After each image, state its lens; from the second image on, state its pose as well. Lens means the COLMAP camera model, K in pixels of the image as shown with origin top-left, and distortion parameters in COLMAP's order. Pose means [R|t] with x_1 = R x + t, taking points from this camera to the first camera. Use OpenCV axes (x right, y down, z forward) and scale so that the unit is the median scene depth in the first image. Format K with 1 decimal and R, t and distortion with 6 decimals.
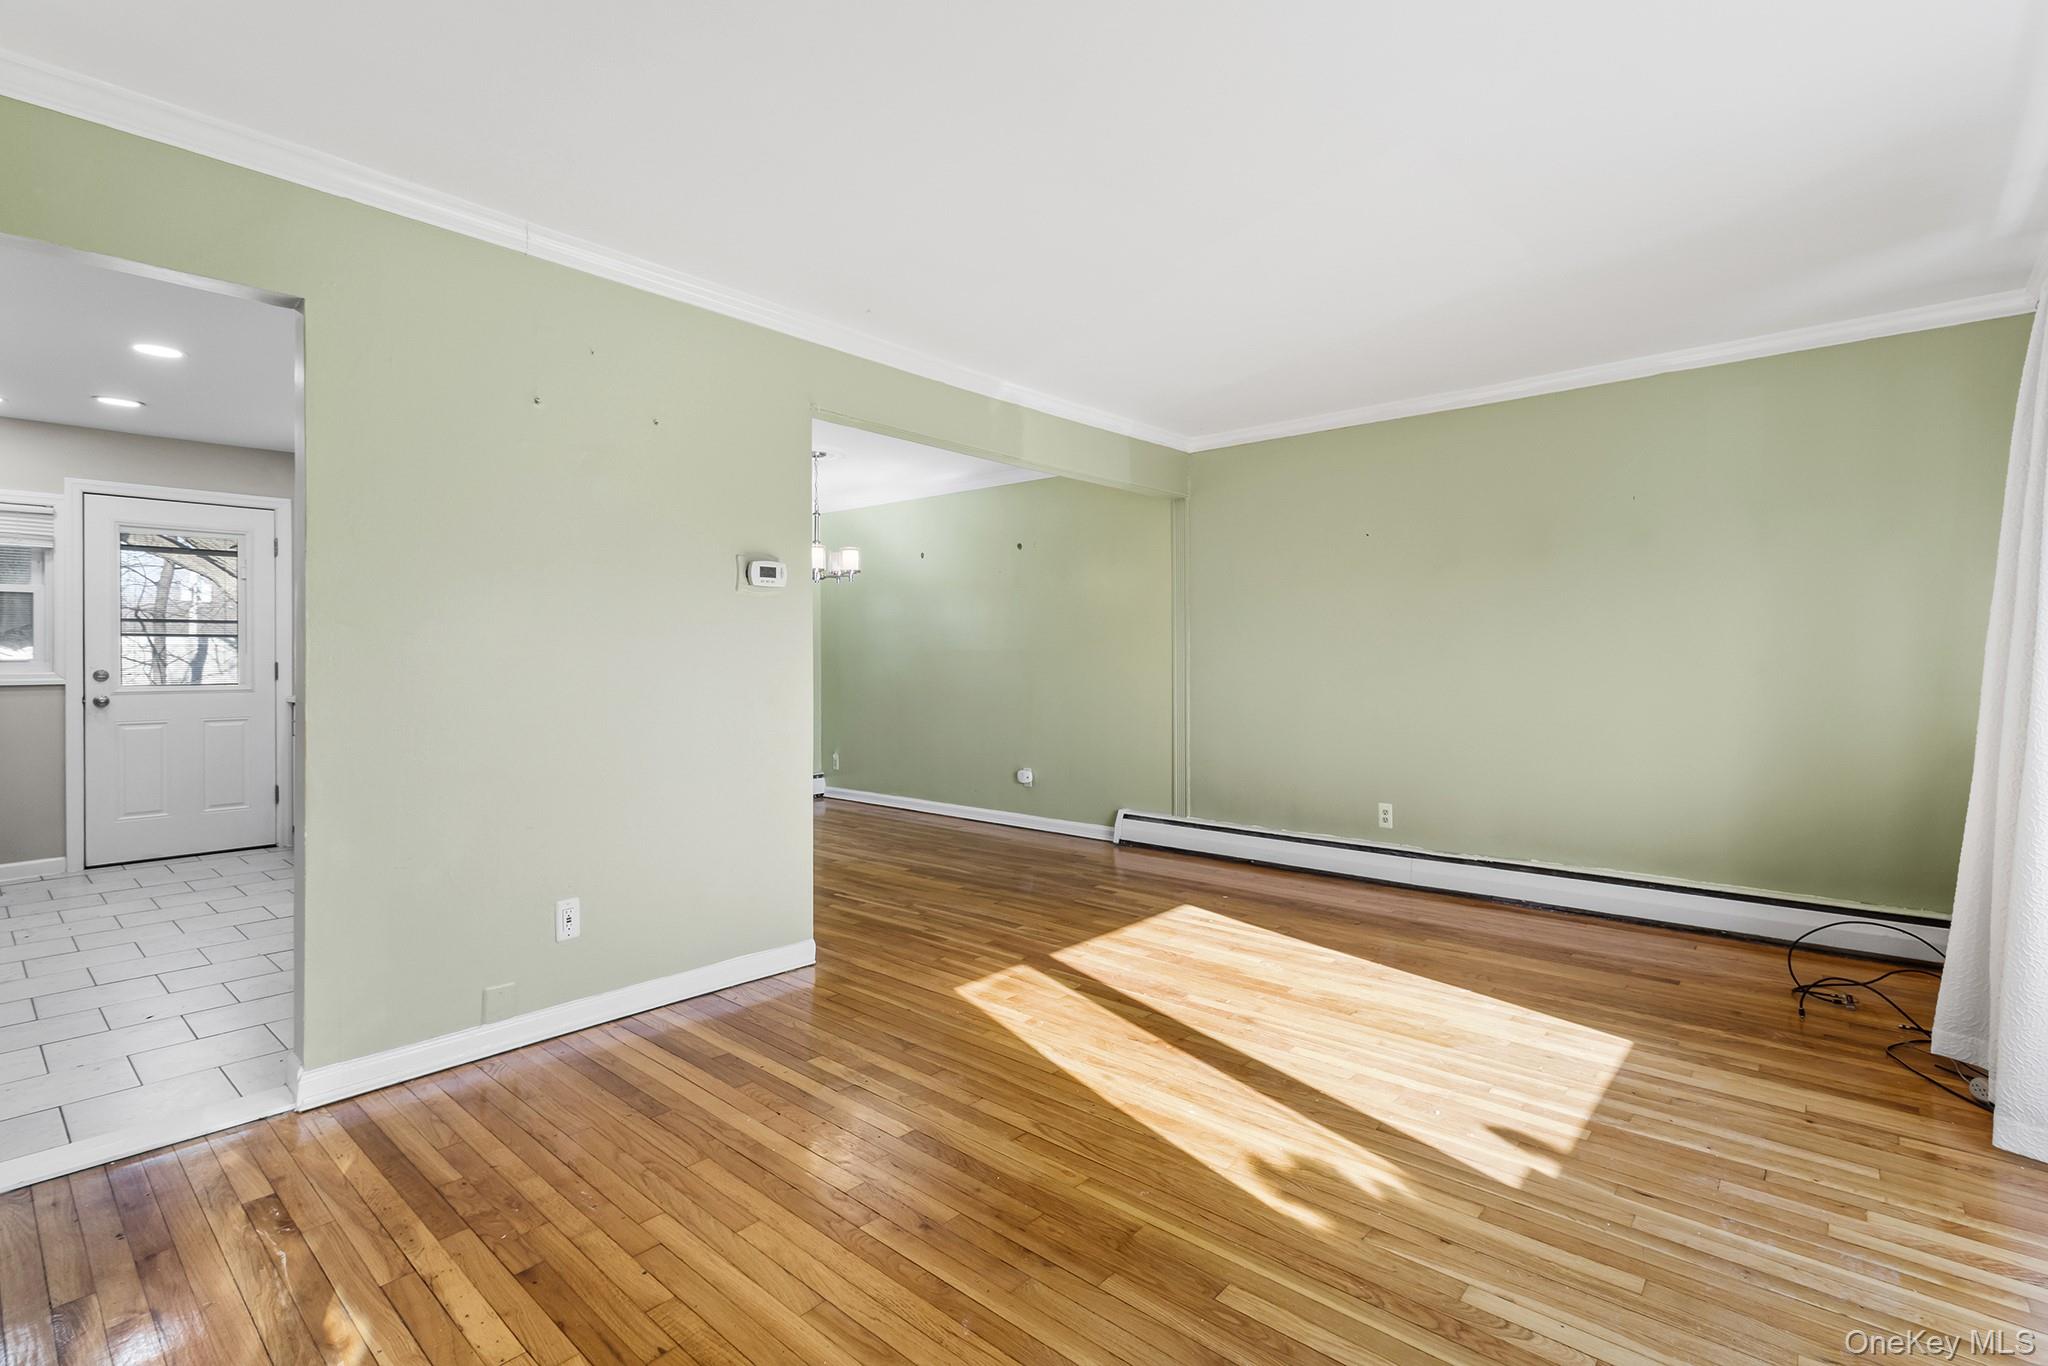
lens RADIAL K [[955.1, 0, 1060.9], [0, 955.1, 655.2], [0, 0, 1]] dist [0.005206, -0.001202]
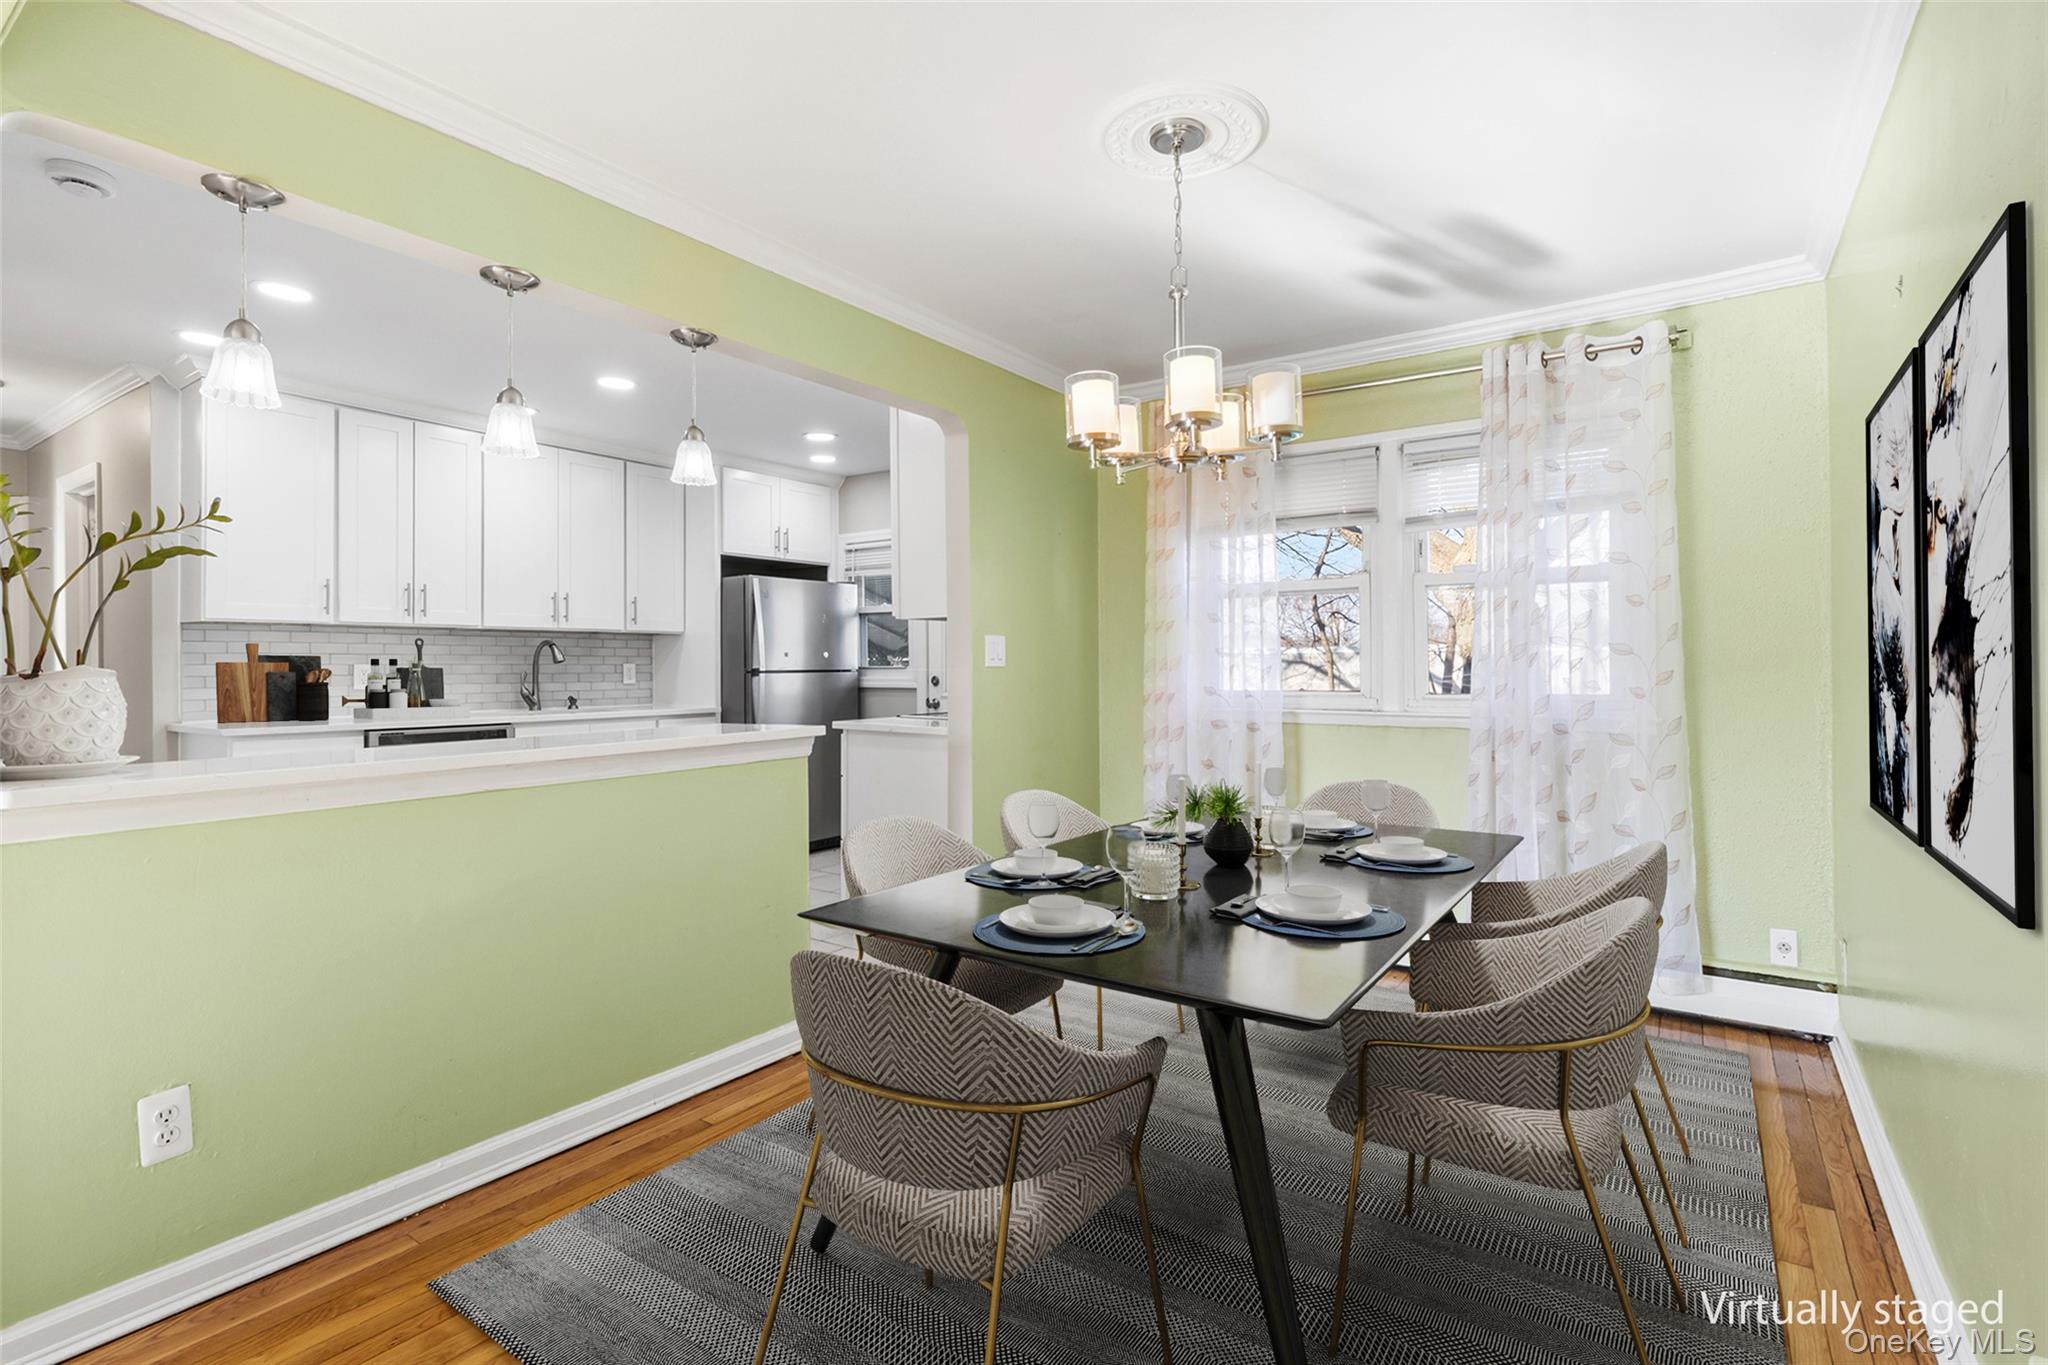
lens RADIAL K [[955.1, 0, 1043.0], [0, 955.1, 658.5], [0, 0, 1]] dist [0.005206, -0.001202]
pose [[0.106362, -0.002889, -0.994323, 0.189739], [0.000919, 0.999996, -0.002808, -0.002694], [0.994327, -0.000615, 0.106364, 1.438189]]
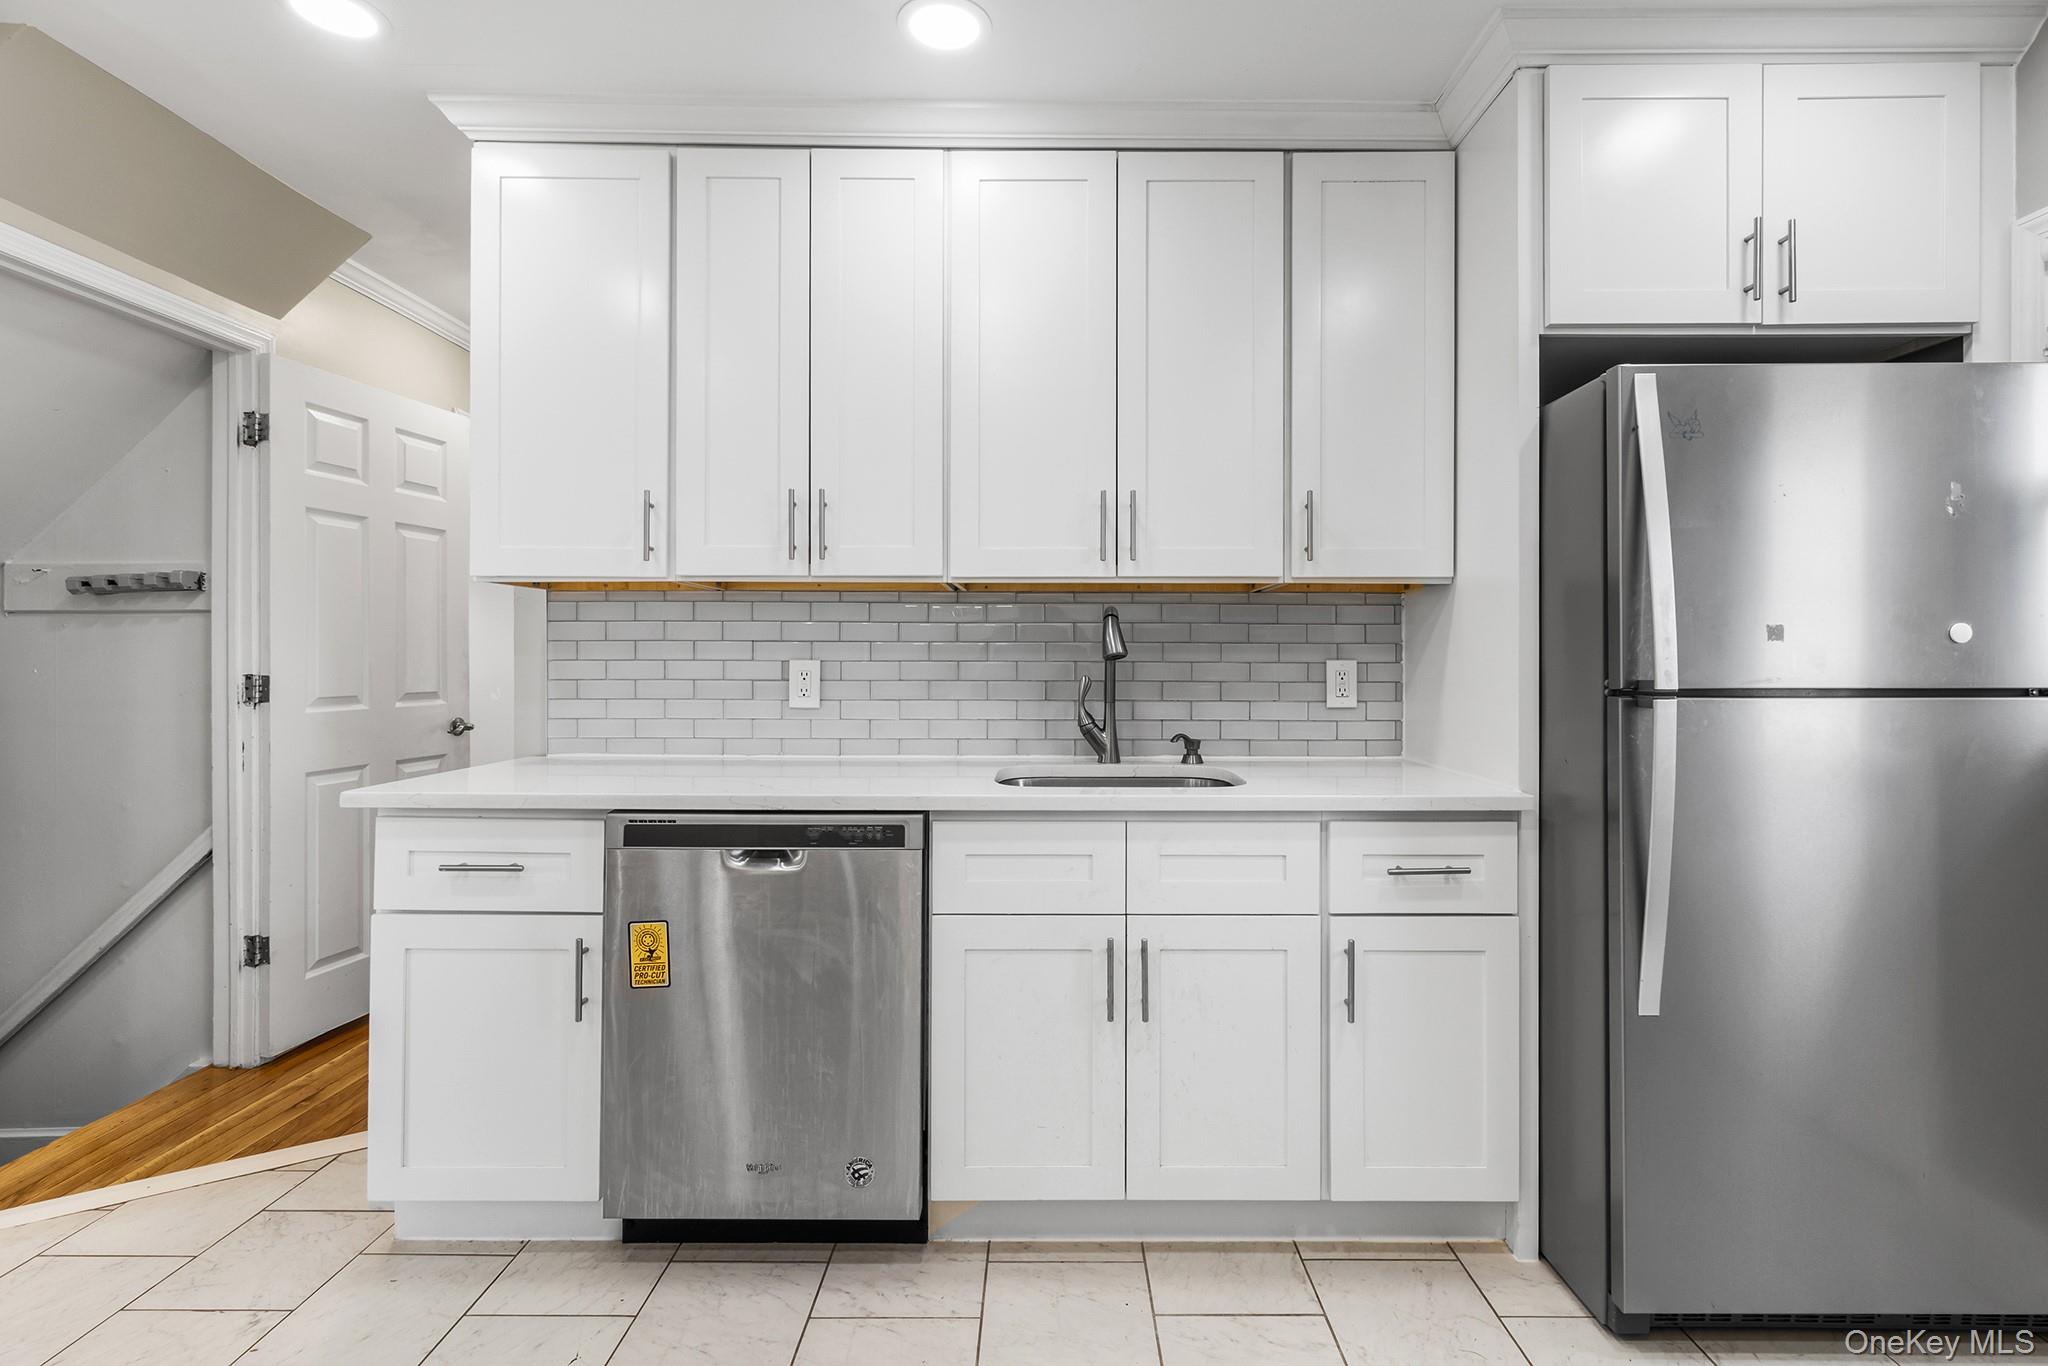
lens RADIAL K [[955.1, 0, 1050.9], [0, 955.1, 650.5], [0, 0, 1]] dist [0.005206, -0.001202]
pose [[-0.756589, -0.000980, -0.653889, -0.852519], [0.000287, 0.999998, -0.001831, -0.004834], [0.653890, -0.001573, -0.756588, 1.303872]]
